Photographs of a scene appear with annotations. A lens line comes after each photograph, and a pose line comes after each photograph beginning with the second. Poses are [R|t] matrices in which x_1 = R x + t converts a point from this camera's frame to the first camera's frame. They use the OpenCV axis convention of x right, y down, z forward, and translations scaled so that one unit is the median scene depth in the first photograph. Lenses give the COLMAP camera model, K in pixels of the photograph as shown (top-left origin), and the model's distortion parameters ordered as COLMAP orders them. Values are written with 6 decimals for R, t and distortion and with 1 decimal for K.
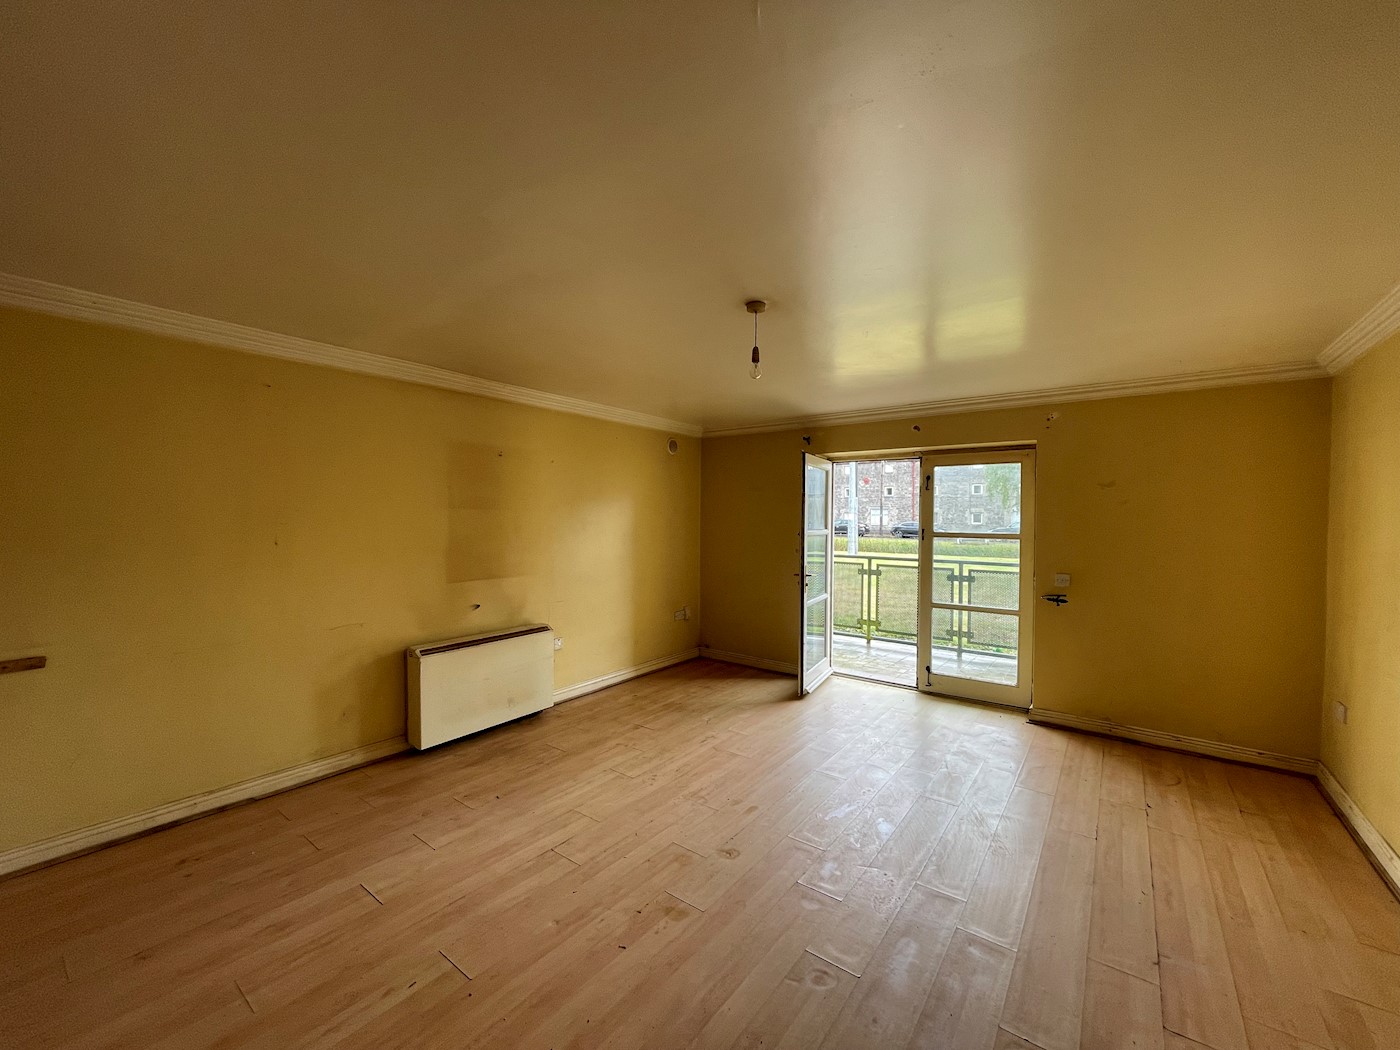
lens RADIAL K [[563.2, 0, 691.1], [0, 563.2, 534.2], [0, 0, 1]] dist [-0.000710, 0.000600]
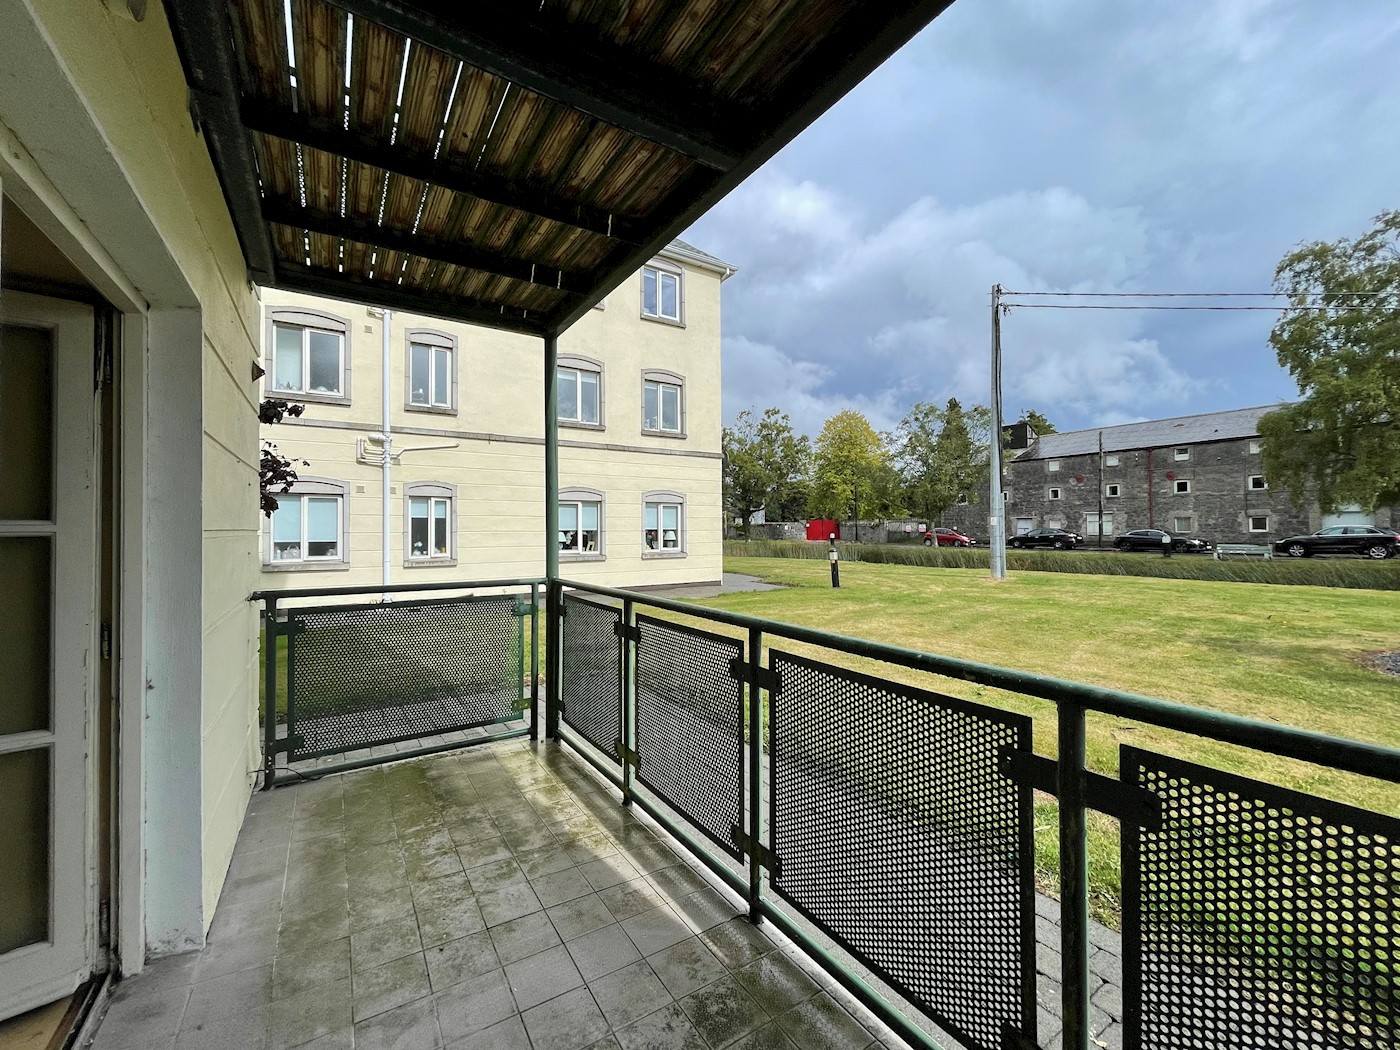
lens RADIAL K [[563.2, 0, 701.0], [0, 563.2, 526.7], [0, 0, 1]] dist [-0.000710, 0.000600]
pose [[0.950869, -0.016058, -0.309176, 0.060993], [0.004172, 0.999228, -0.039067, 0.000459], [0.309565, 0.035858, 0.950202, 0.113795]]
